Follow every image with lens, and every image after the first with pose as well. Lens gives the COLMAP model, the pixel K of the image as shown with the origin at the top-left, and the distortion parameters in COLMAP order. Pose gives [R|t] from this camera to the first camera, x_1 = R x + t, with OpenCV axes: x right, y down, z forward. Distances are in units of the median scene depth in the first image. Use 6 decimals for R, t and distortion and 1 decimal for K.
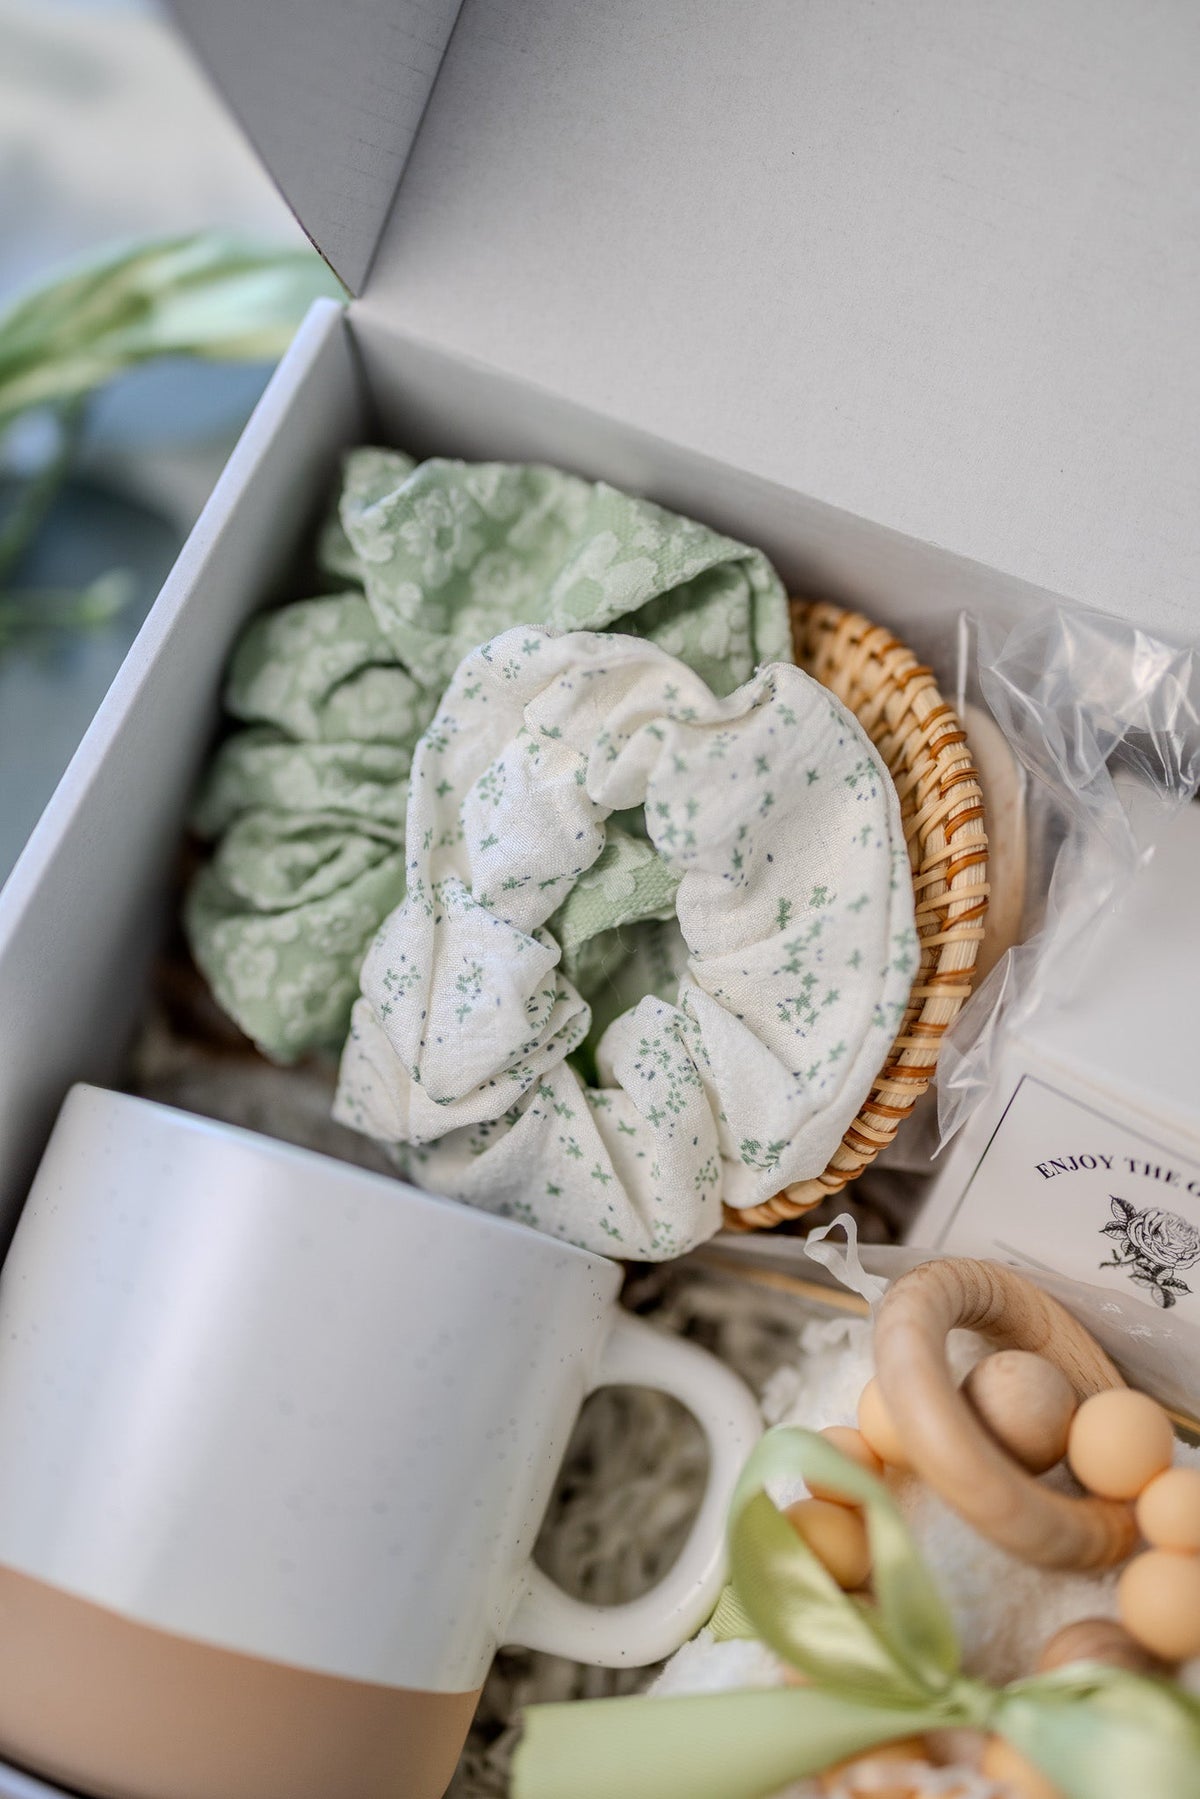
lens RADIAL K [[2878.1, 0, 600.0], [0, 2878.1, 899.5], [0, 0, 1]] dist [0.059499, -0.056443]
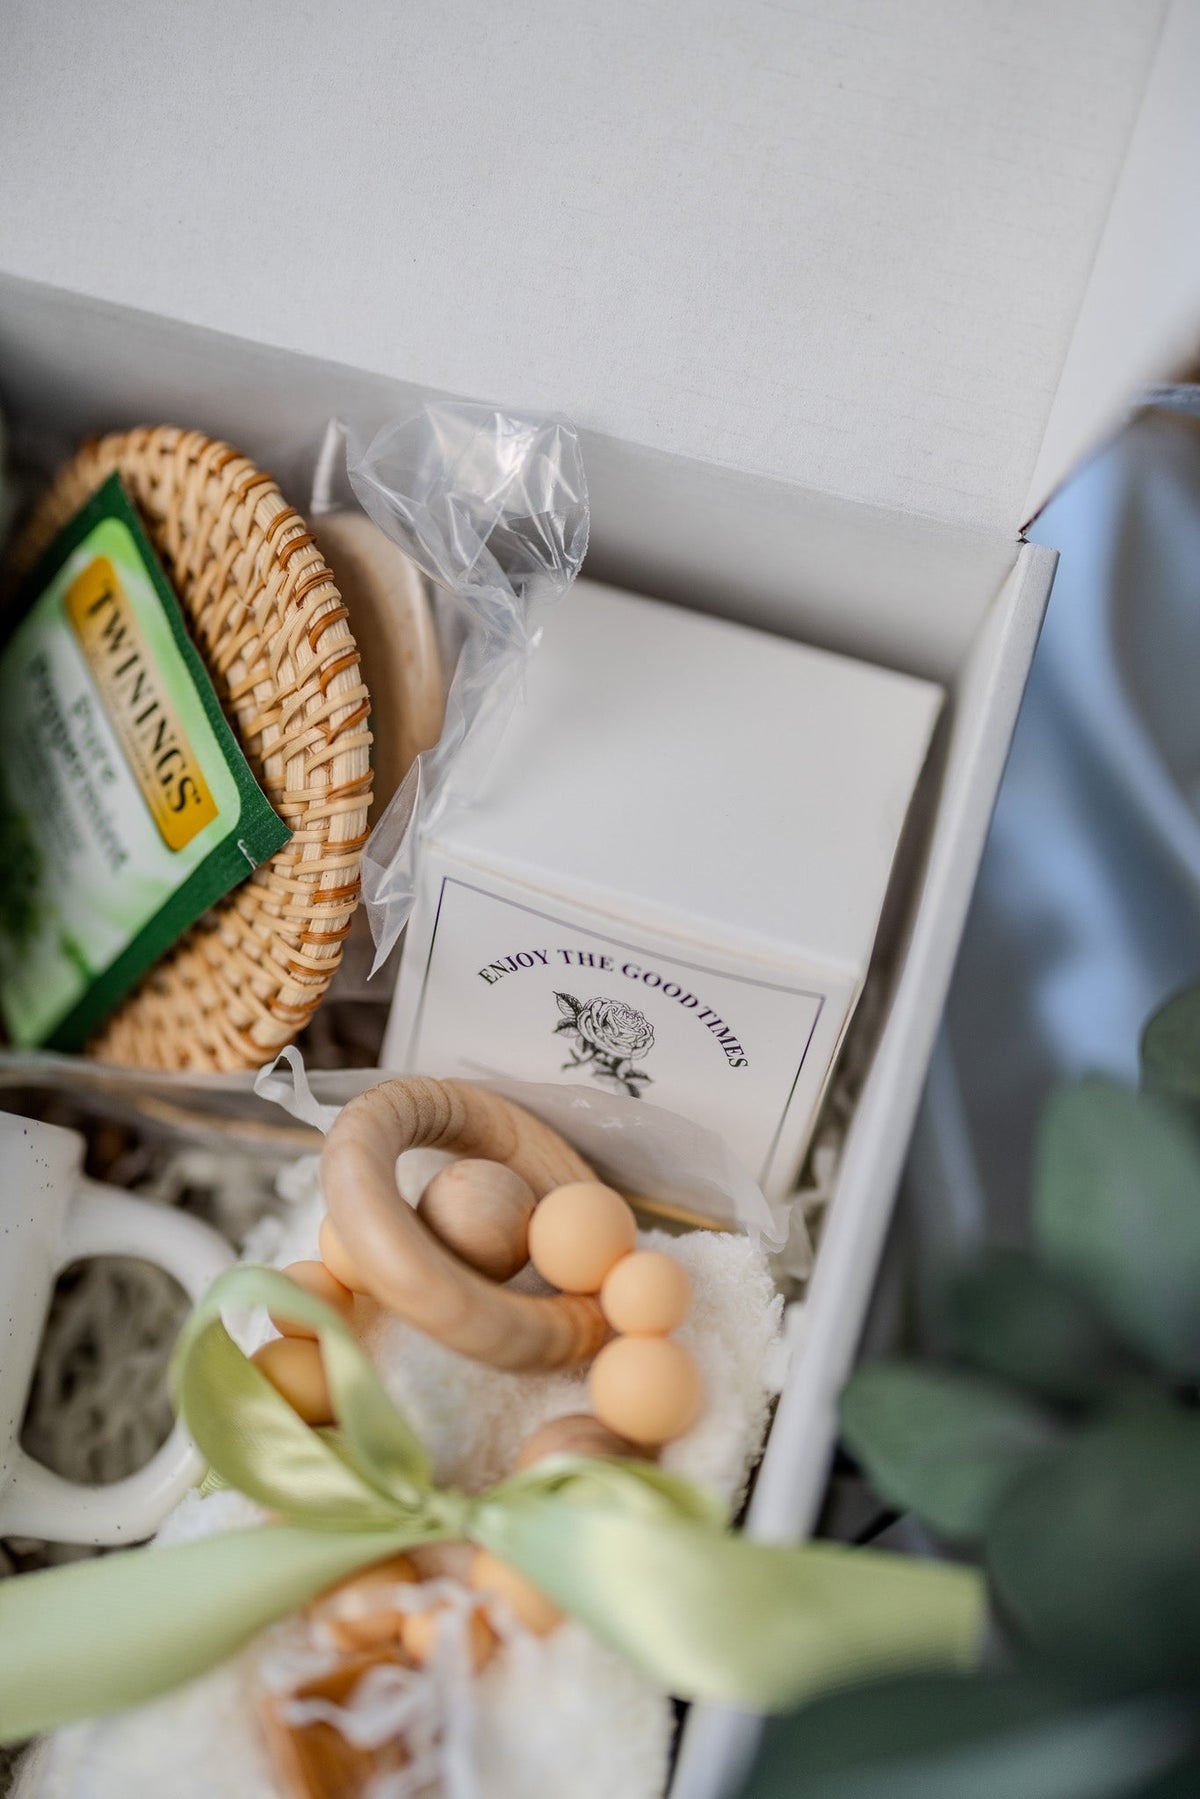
lens RADIAL K [[2878.1, 0, 600.0], [0, 2878.1, 899.5], [0, 0, 1]] dist [0.059499, -0.056443]
pose [[0.990825, -0.122295, 0.057524, 0.140255], [0.122587, 0.992457, -0.001566, 0.074977], [-0.056899, 0.008603, 0.998343, 0.022044]]
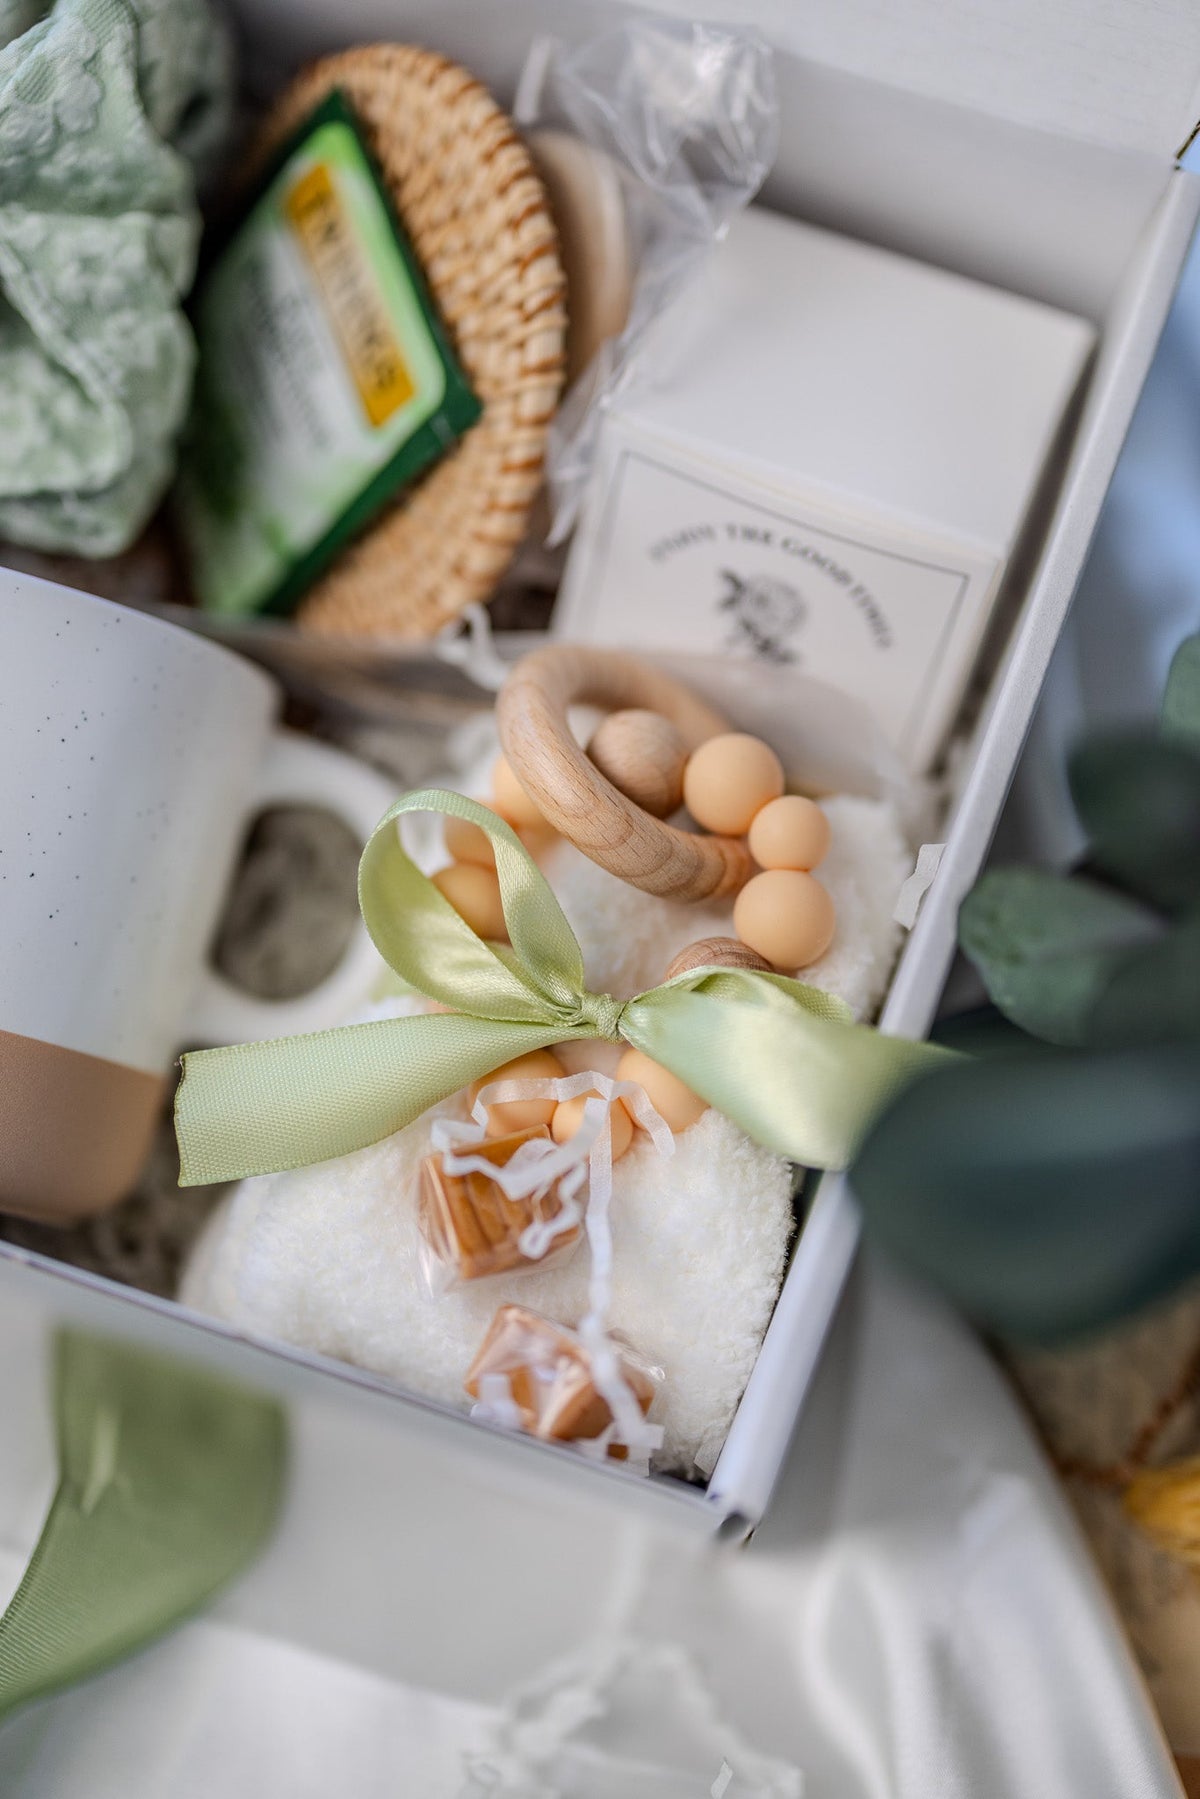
lens RADIAL K [[2878.1, 0, 600.0], [0, 2878.1, 899.5], [0, 0, 1]] dist [0.059499, -0.056443]
pose [[0.997497, -0.068123, 0.018927, 0.105305], [0.067928, 0.997632, 0.010788, 0.210424], [-0.019617, -0.009475, 0.999763, -0.064034]]
